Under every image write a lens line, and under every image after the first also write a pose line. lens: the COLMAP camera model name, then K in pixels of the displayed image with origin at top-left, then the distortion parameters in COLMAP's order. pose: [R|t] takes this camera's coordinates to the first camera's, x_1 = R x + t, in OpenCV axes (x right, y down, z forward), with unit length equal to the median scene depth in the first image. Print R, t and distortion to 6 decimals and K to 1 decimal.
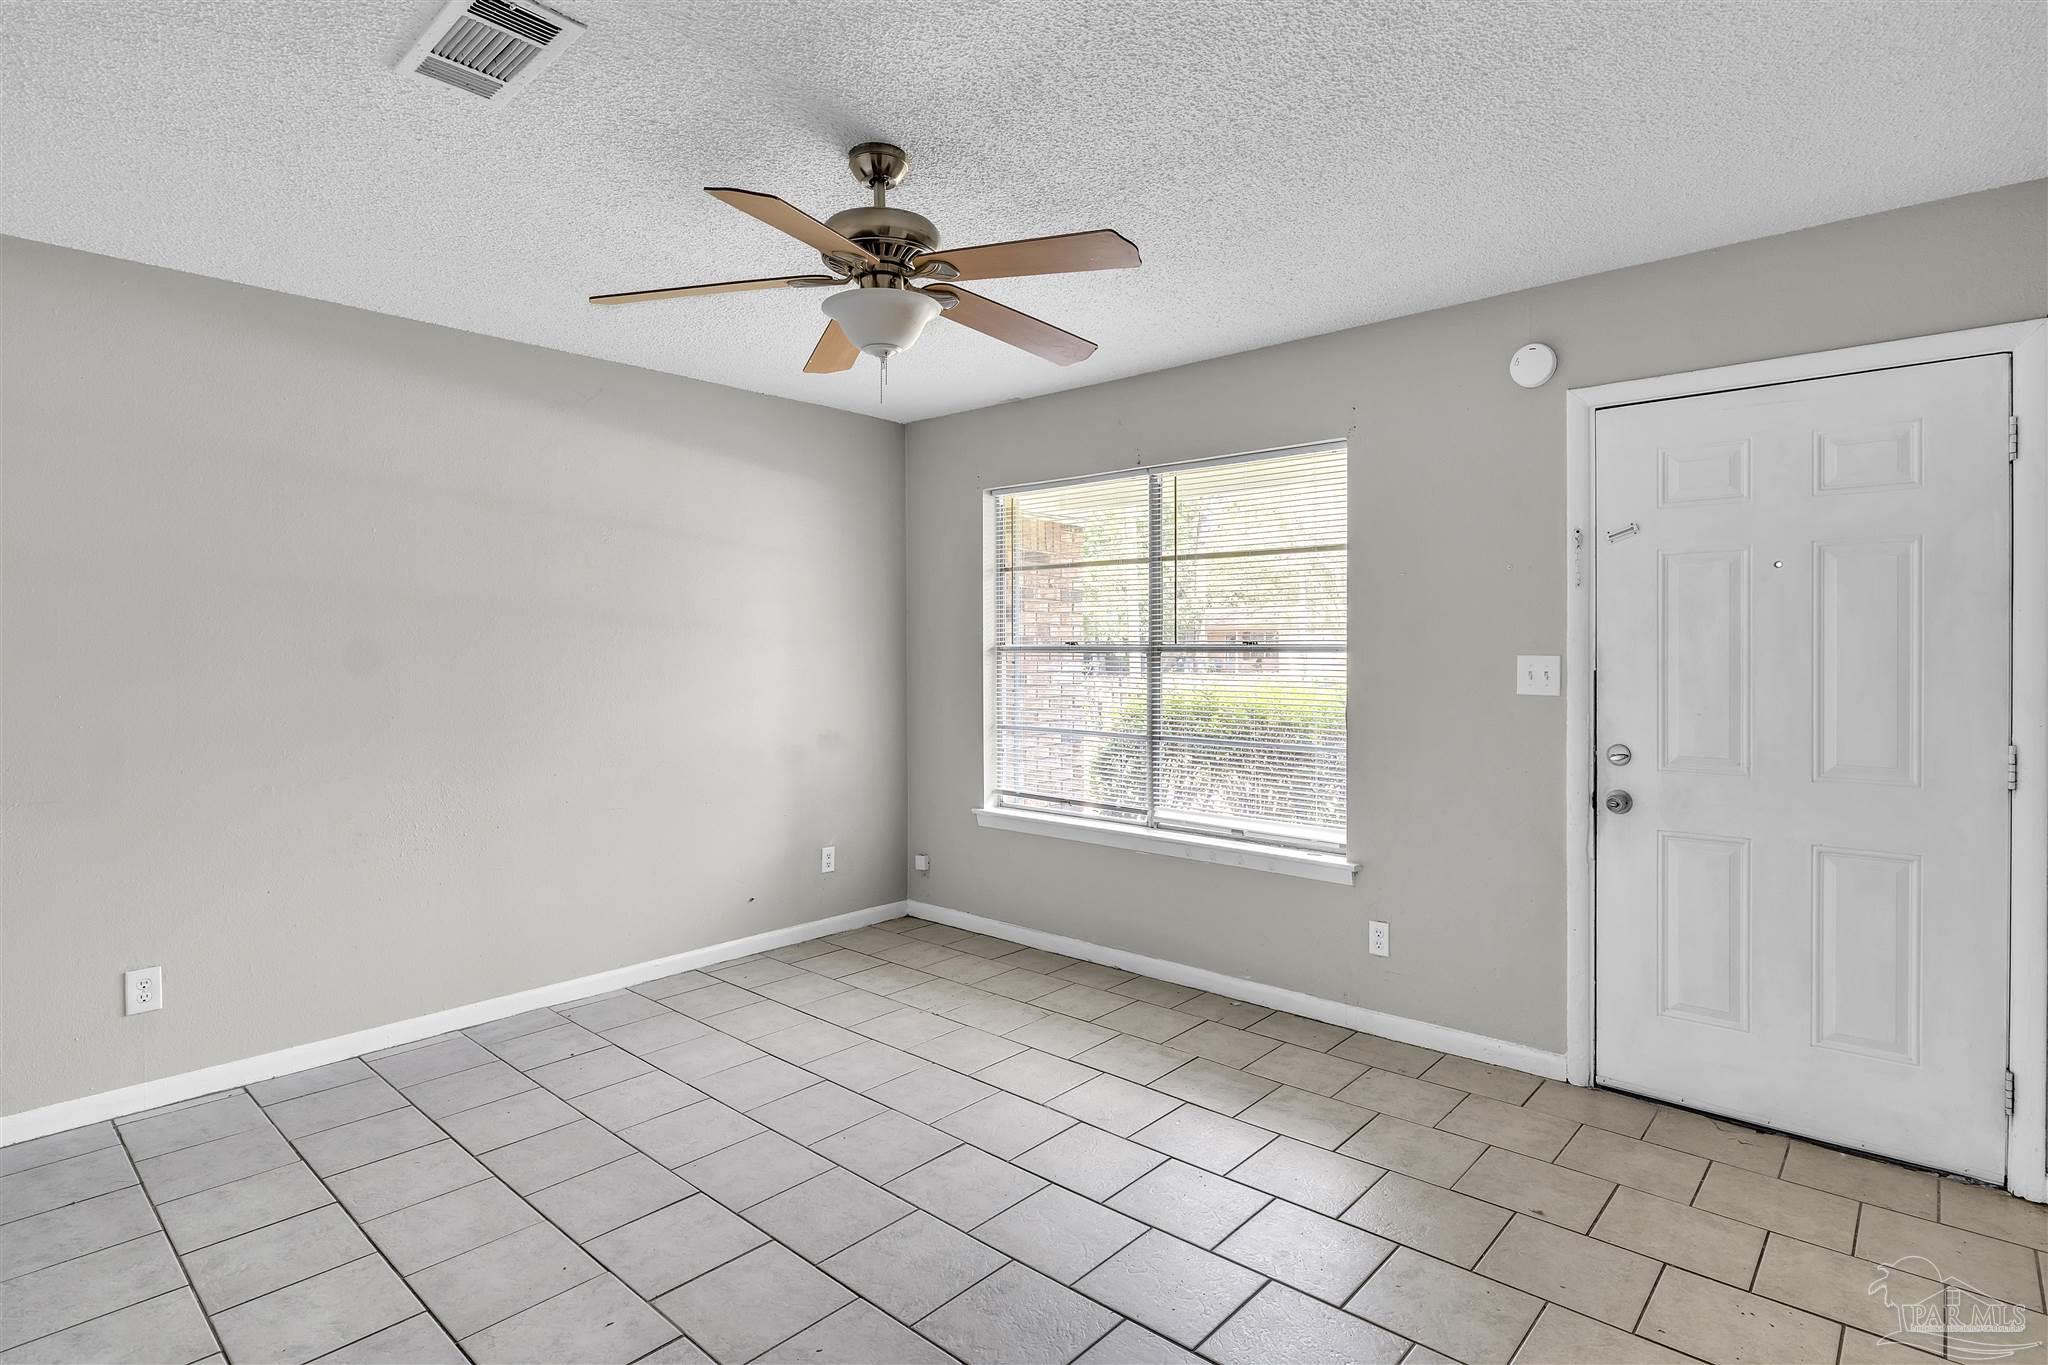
lens RADIAL K [[1028.9, 0, 1027.3], [0, 1028.9, 656.6], [0, 0, 1]] dist [-0.002633, 0.000023]
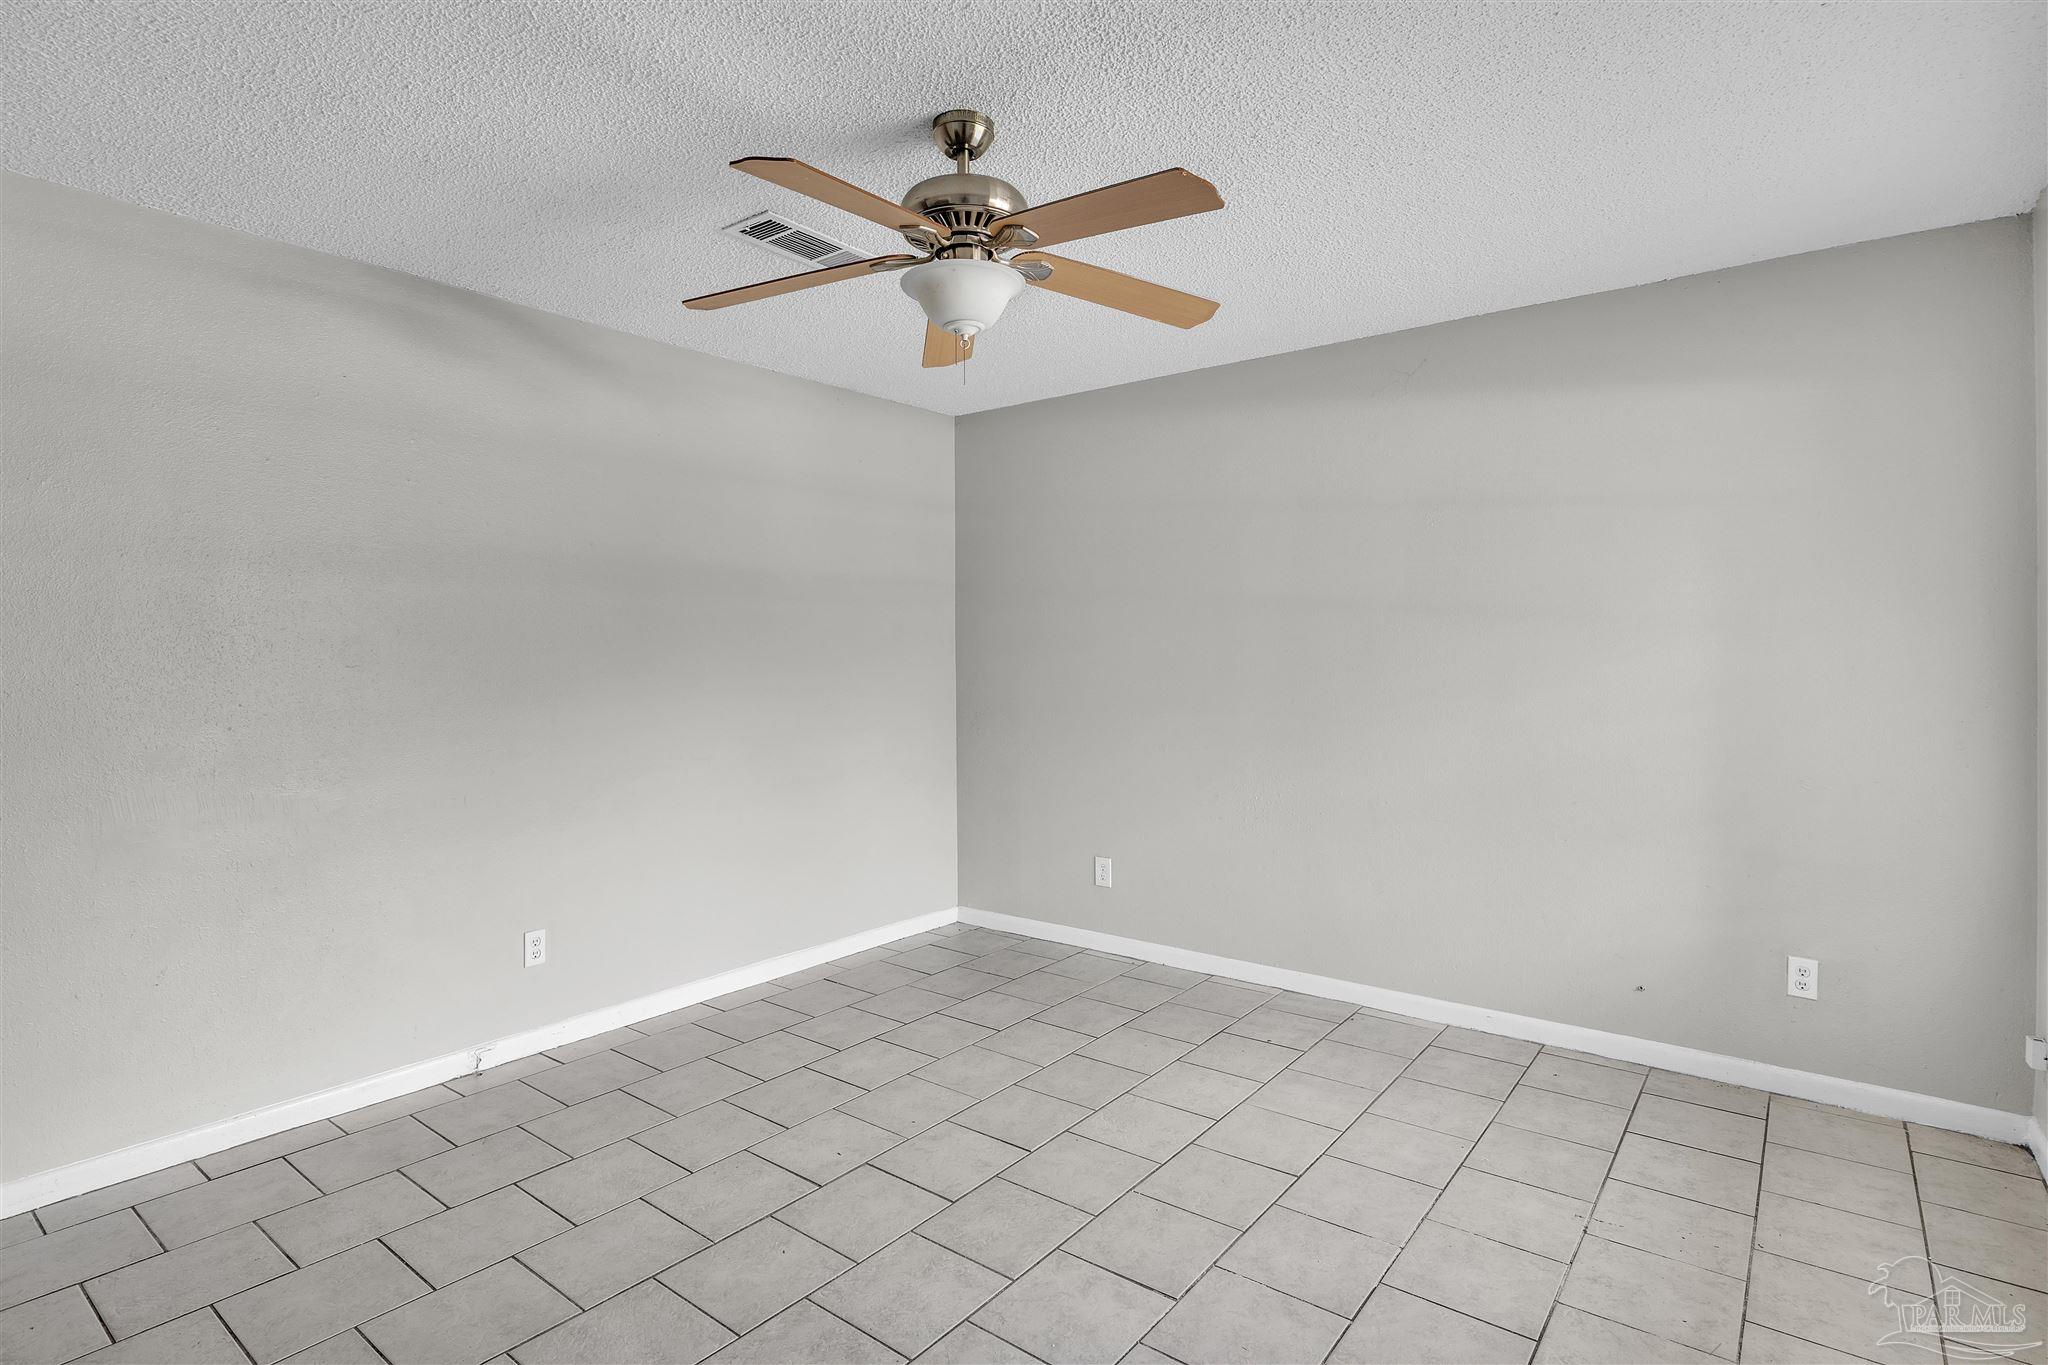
lens RADIAL K [[1028.9, 0, 1027.3], [0, 1028.9, 656.6], [0, 0, 1]] dist [-0.002633, 0.000023]
pose [[0.069575, 0.009995, -0.997527, 0.587756], [-0.000803, 0.999950, 0.009964, -0.005648], [0.997576, 0.000108, 0.069580, 0.724666]]
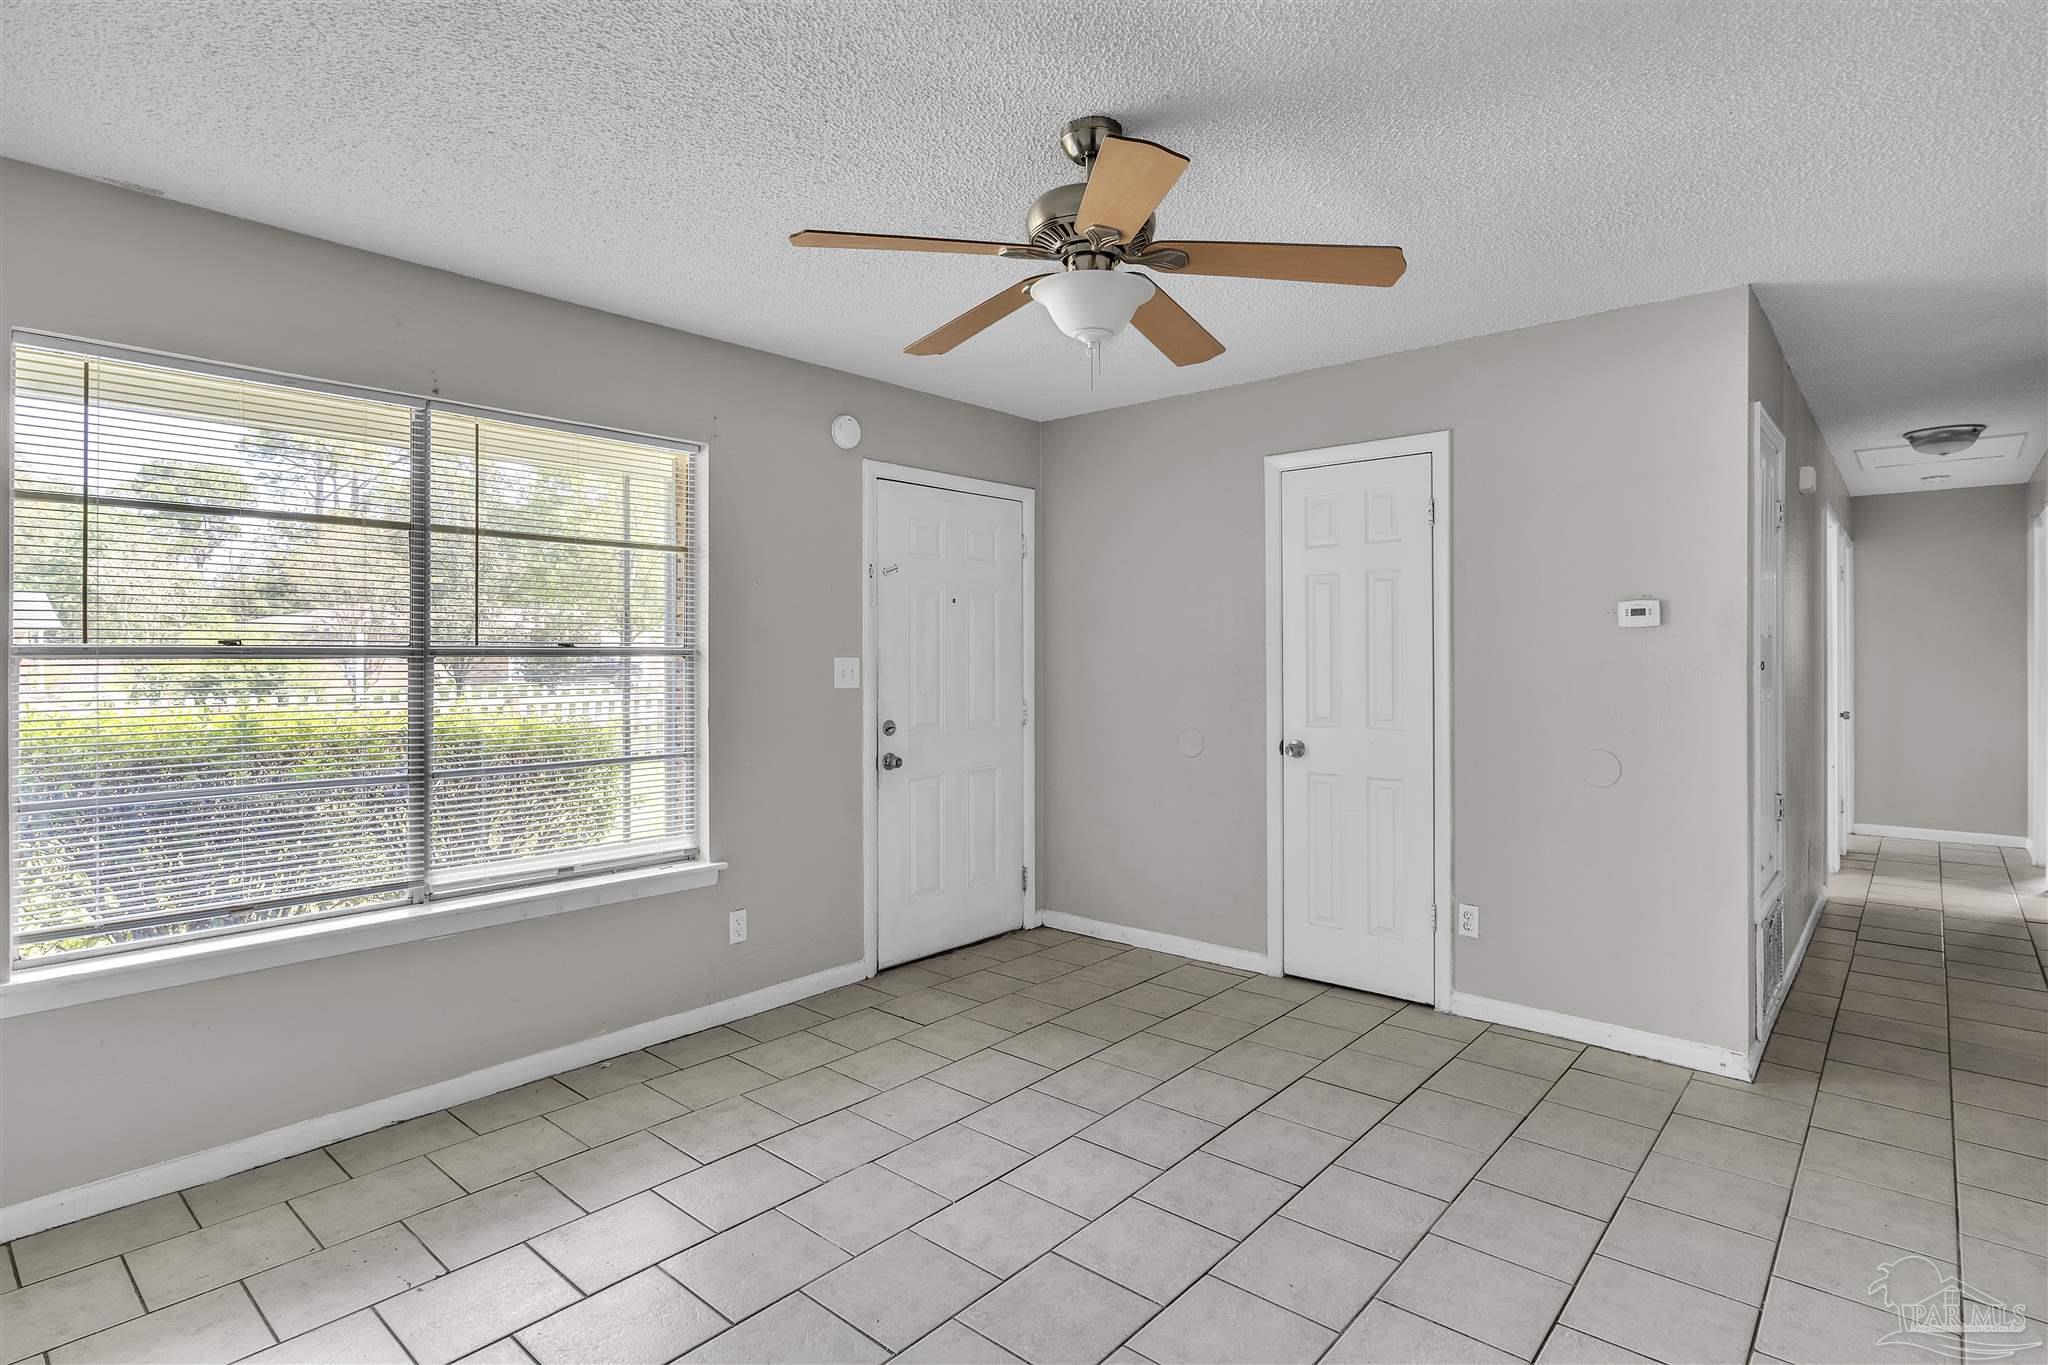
lens RADIAL K [[1039.7, 0, 1025.6], [0, 1039.7, 642.5], [0, 0, 1]] dist [-0.000593, -0.000057]
pose [[-0.007883, 0.013162, 0.999882, -0.802064], [0.010686, 0.999857, -0.013078, -0.000160], [-0.999912, 0.010582, -0.008022, 0.779155]]
